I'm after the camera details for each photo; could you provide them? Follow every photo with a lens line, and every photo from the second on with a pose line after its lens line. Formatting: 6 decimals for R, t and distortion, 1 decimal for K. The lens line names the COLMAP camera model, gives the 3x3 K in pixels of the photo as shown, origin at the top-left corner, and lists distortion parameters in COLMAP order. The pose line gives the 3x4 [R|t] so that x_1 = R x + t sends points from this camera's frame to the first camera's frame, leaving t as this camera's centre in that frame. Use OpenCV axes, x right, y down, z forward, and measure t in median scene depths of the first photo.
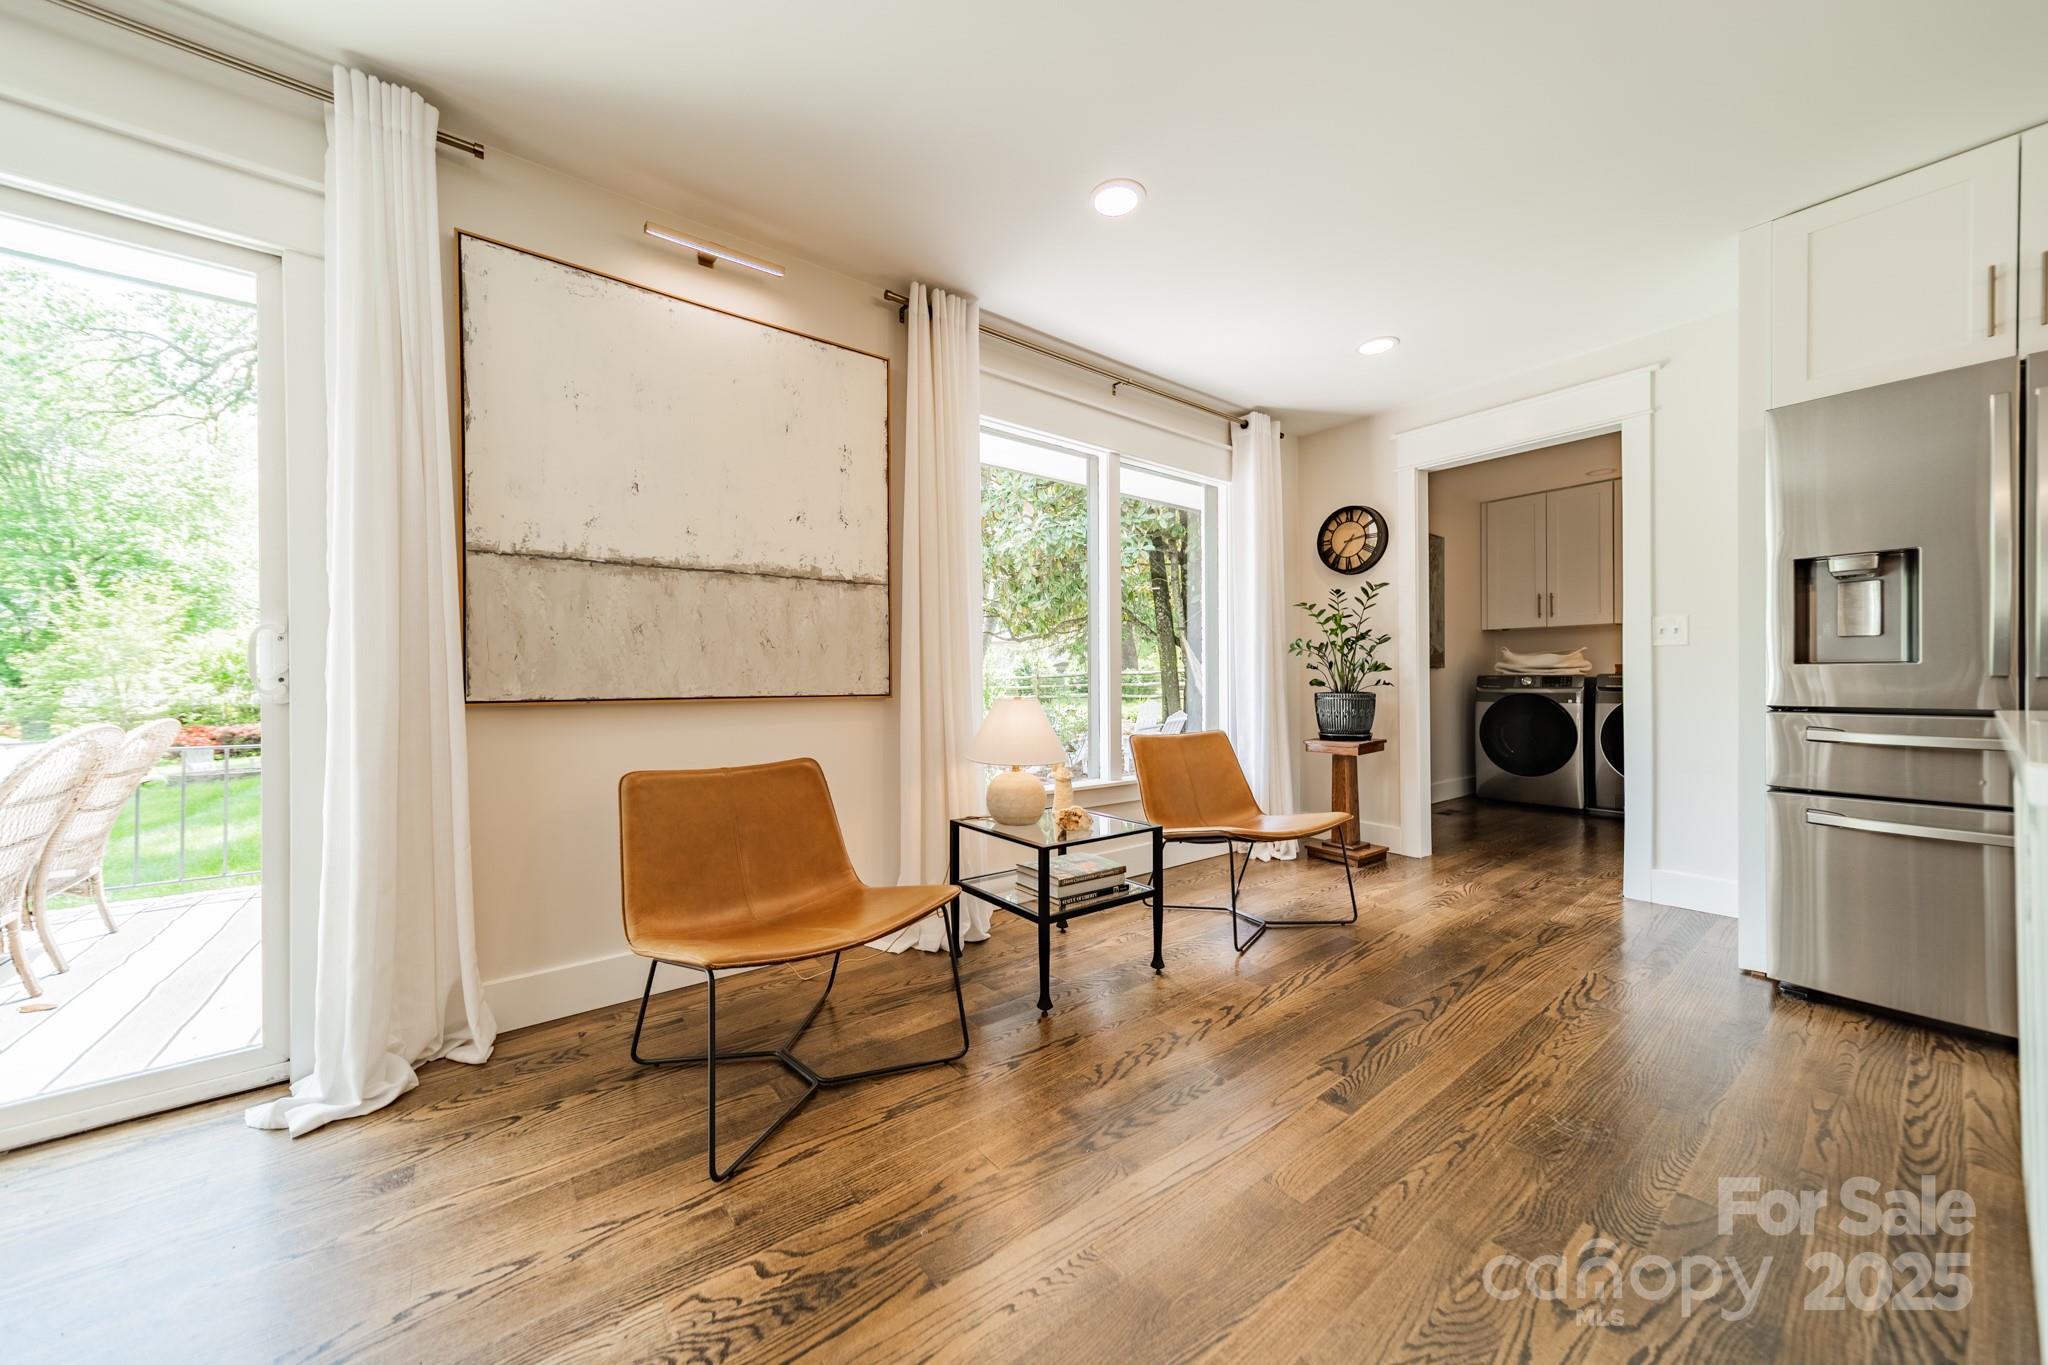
lens RADIAL K [[717.2, 0, 1028.5], [0, 717.2, 682.6], [0, 0, 1]] dist [0.011476, 0.000108]
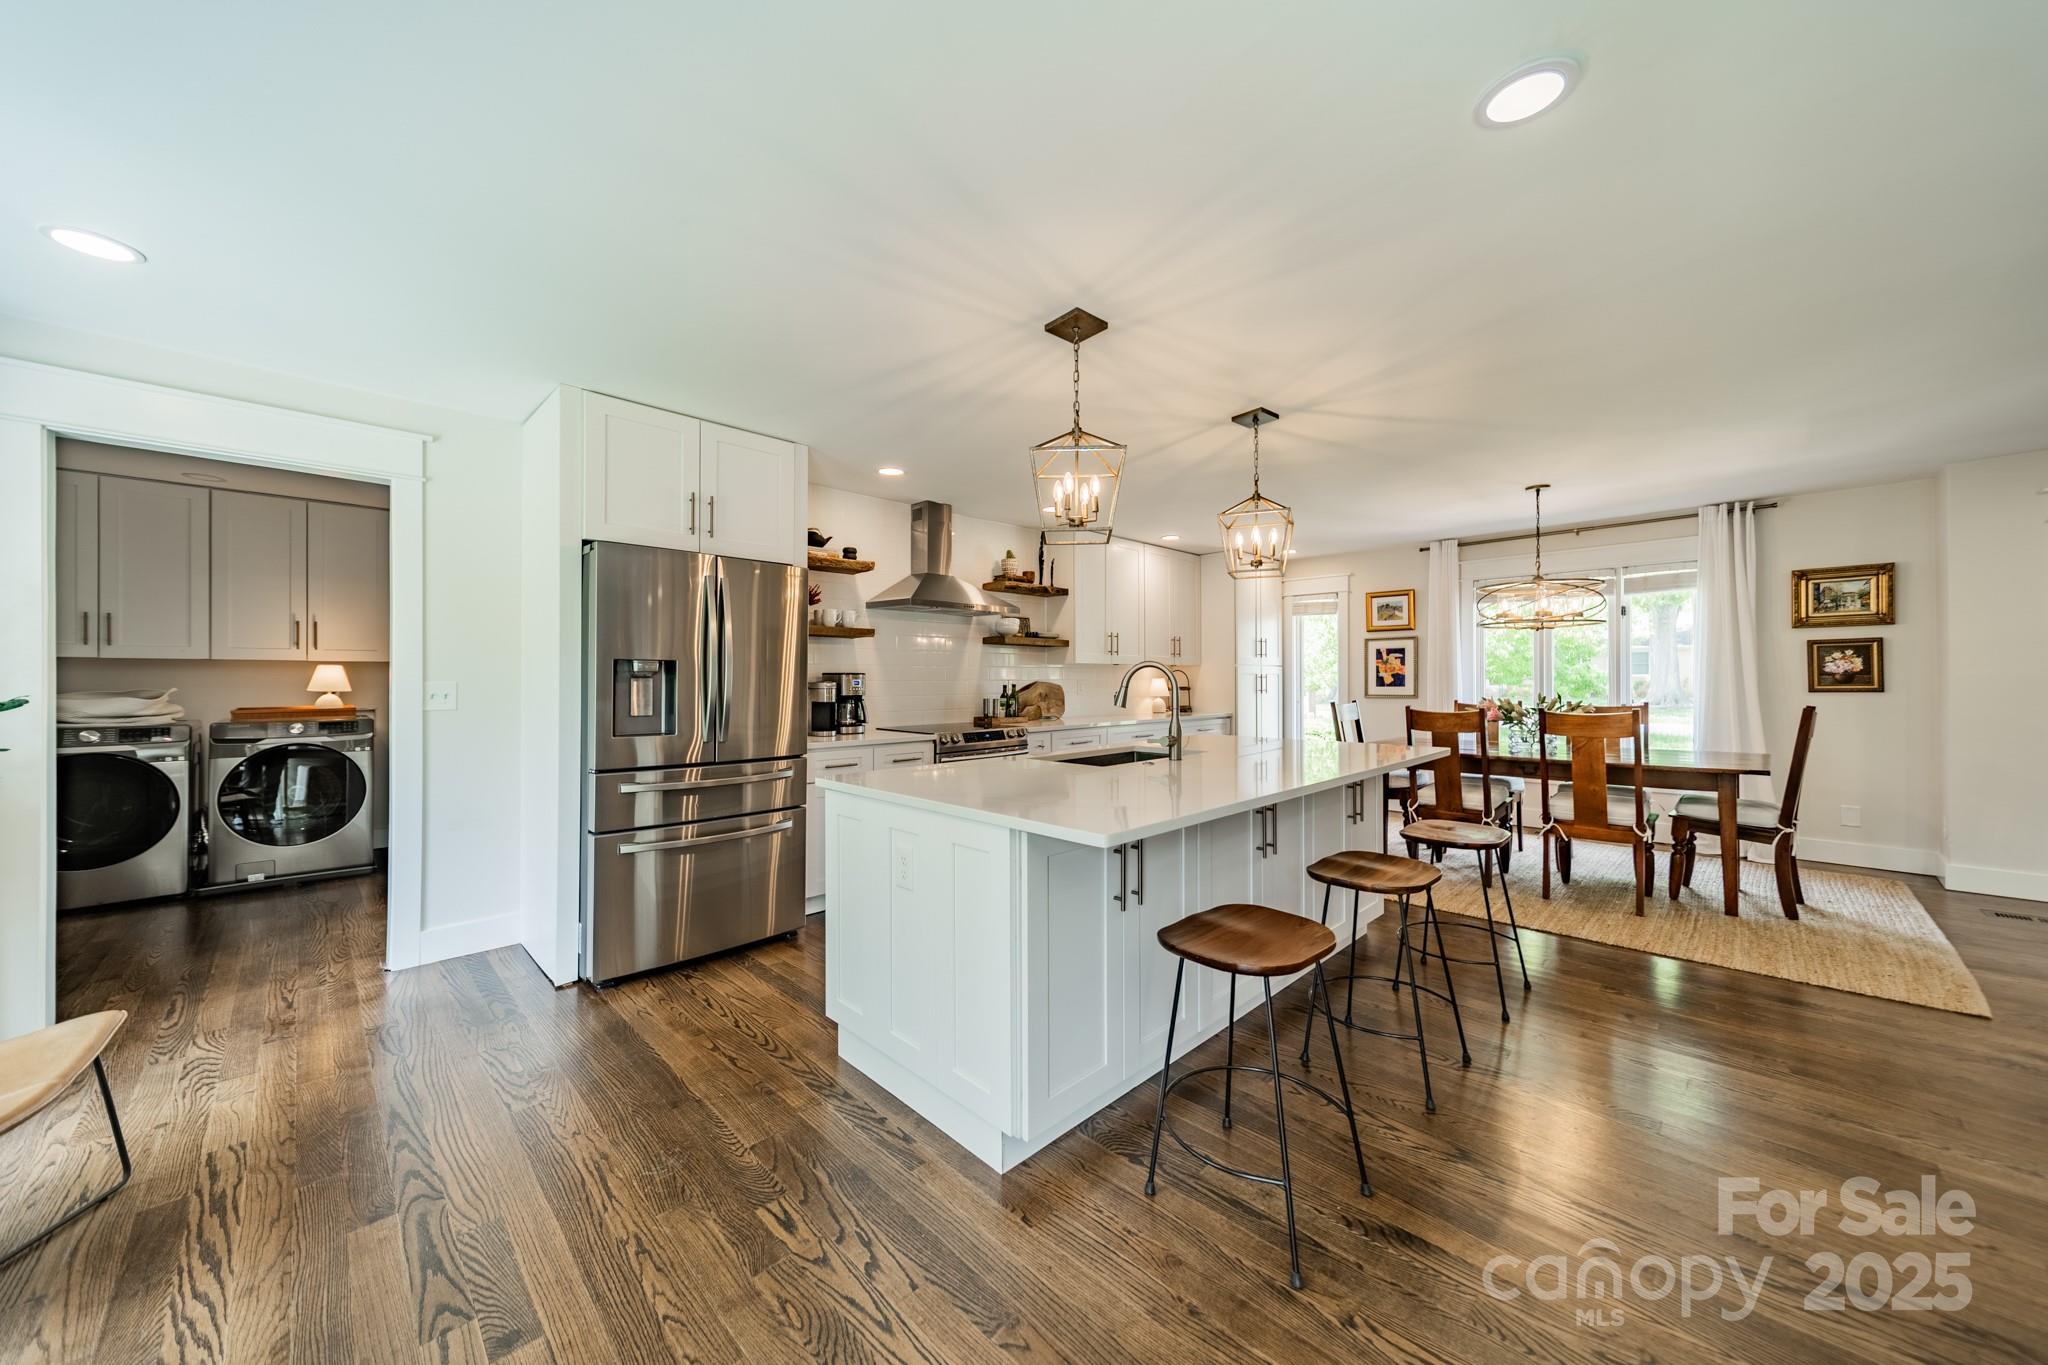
lens RADIAL K [[717.2, 0, 1031.6], [0, 717.2, 680.9], [0, 0, 1]] dist [0.011476, 0.000108]
pose [[-0.124267, 0.004818, 0.992237, -0.369239], [0.004460, 0.999981, -0.004297, -0.124876], [-0.992239, 0.003891, -0.124286, 0.418476]]
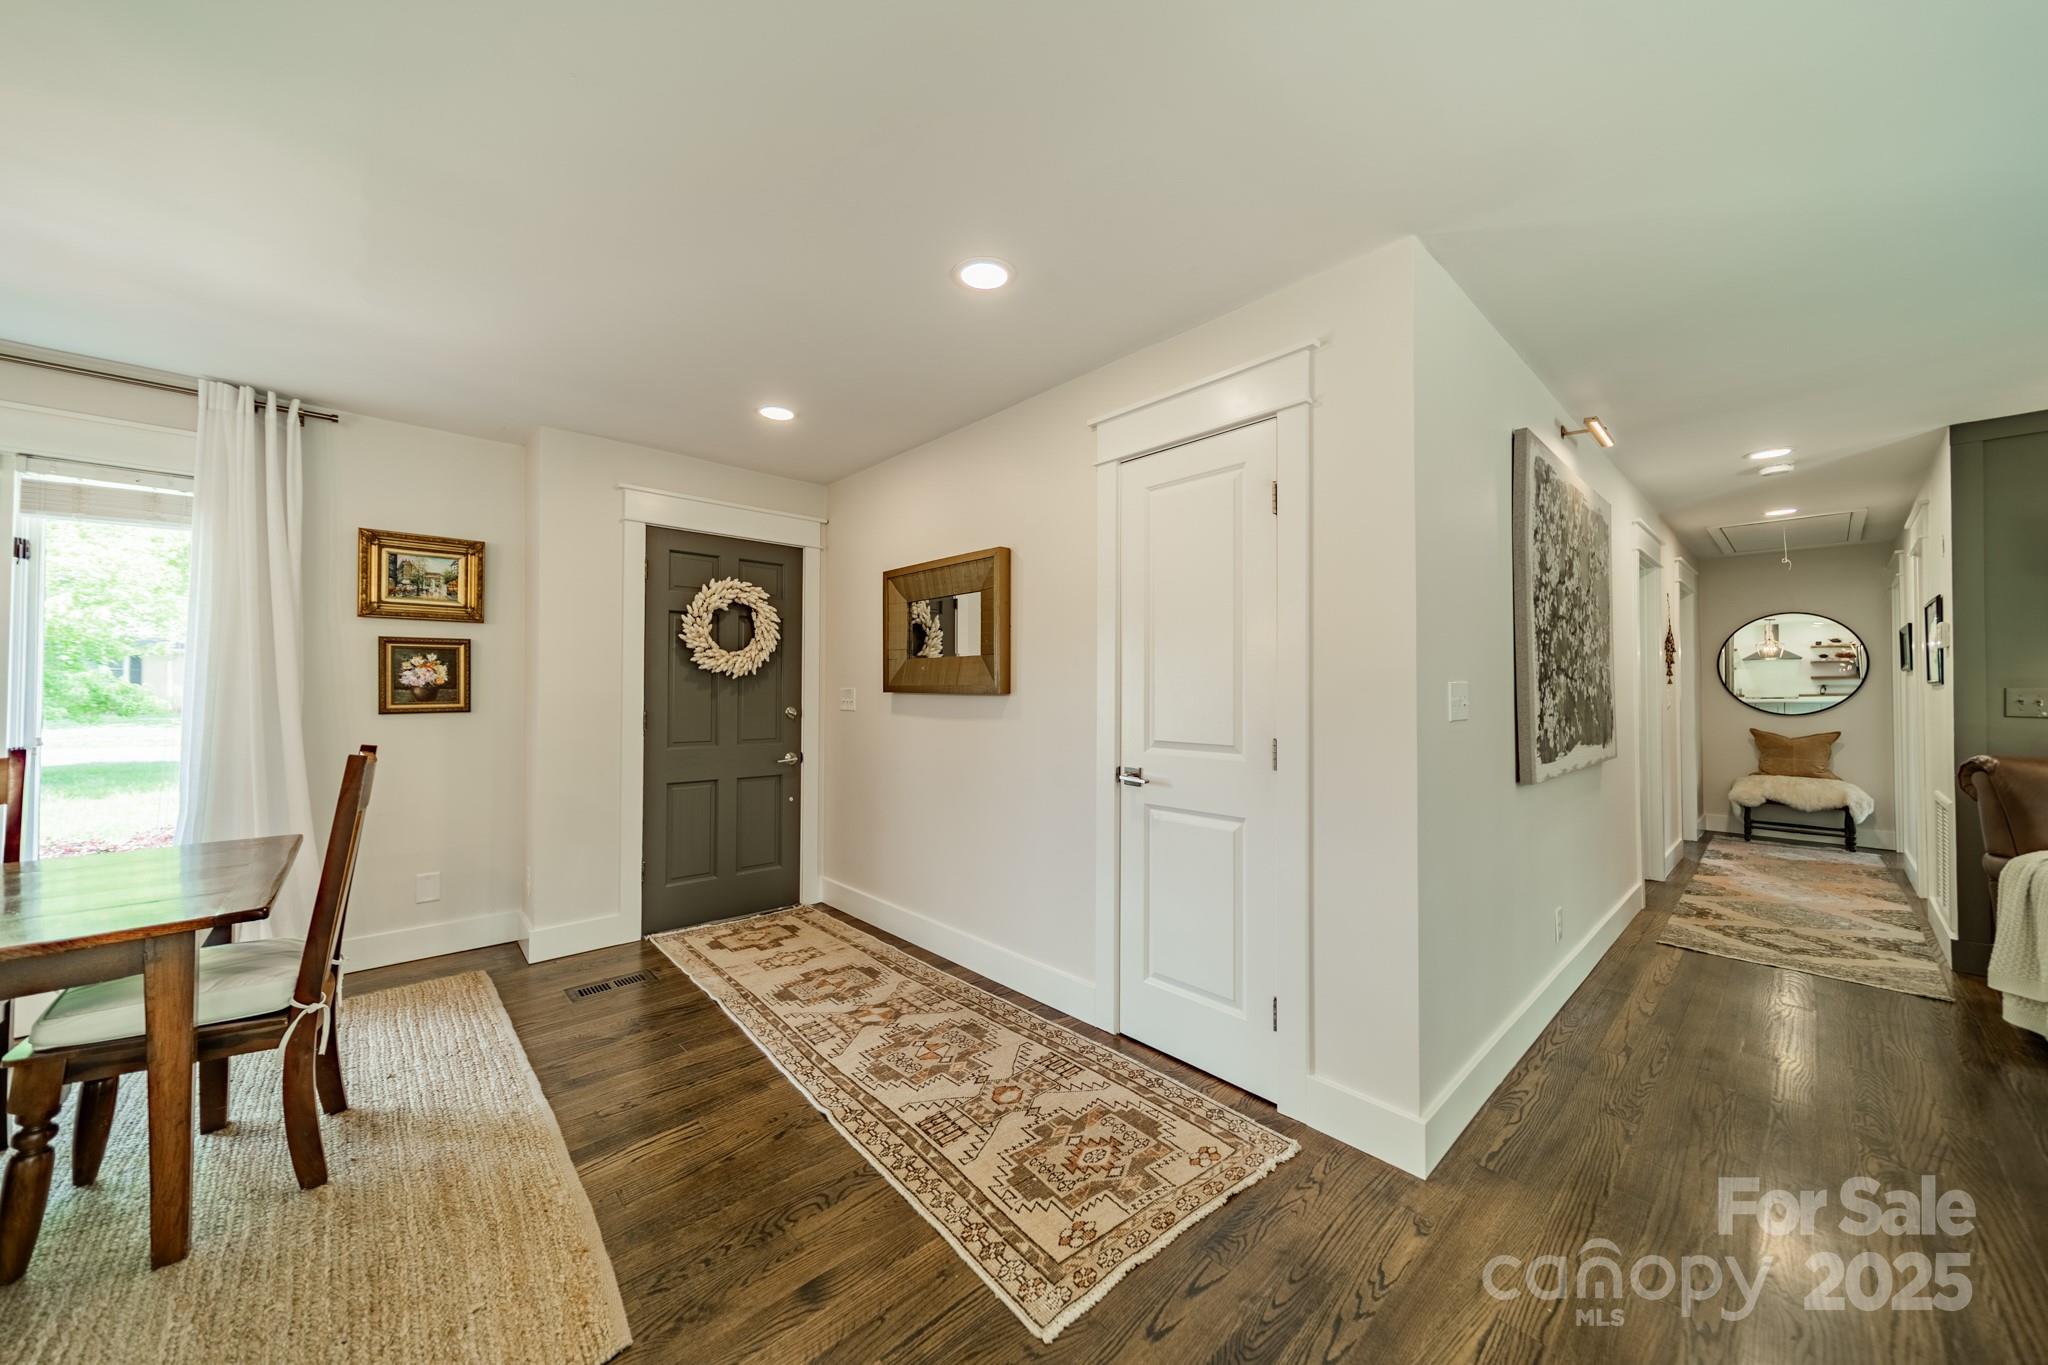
lens RADIAL K [[717.2, 0, 1039.3], [0, 717.2, 681.5], [0, 0, 1]] dist [0.011476, 0.000108]
pose [[-0.995528, -0.003407, -0.094405, 0.391003], [-0.002321, 0.999930, -0.011603, -0.143101], [0.094438, -0.011332, -0.995466, -0.693101]]
